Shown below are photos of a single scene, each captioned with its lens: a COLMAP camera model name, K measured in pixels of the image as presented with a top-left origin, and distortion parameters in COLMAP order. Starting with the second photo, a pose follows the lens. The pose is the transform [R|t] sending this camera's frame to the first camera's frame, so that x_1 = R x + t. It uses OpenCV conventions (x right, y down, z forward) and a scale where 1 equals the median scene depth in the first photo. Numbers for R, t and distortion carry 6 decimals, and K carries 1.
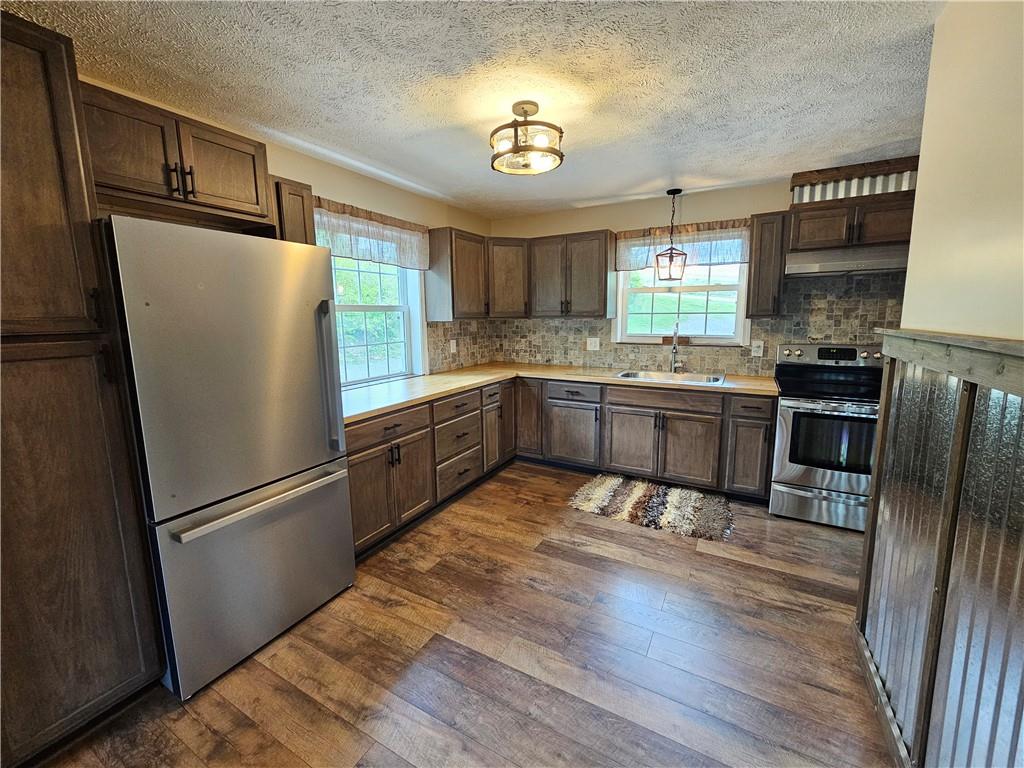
lens RADIAL K [[434.6, 0, 512.0], [0, 434.6, 384.0], [0, 0, 1]] dist [-0.024939, -0.000102]
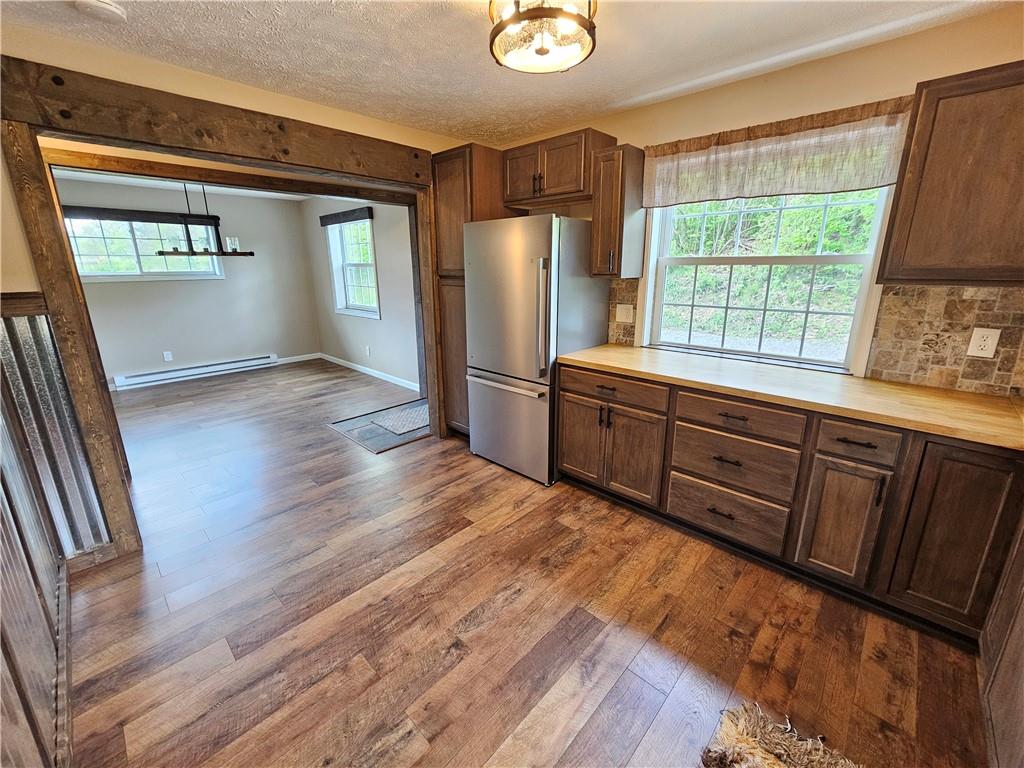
lens RADIAL K [[414.5, 0, 512.0], [0, 414.5, 384.0], [0, 0, 1]] dist [-0.002587, -0.000368]
pose [[-0.277596, 0.265622, -0.923247, 0.602192], [-0.148305, 0.937649, 0.314356, -0.159656], [0.949182, 0.224186, -0.220894, 0.933960]]
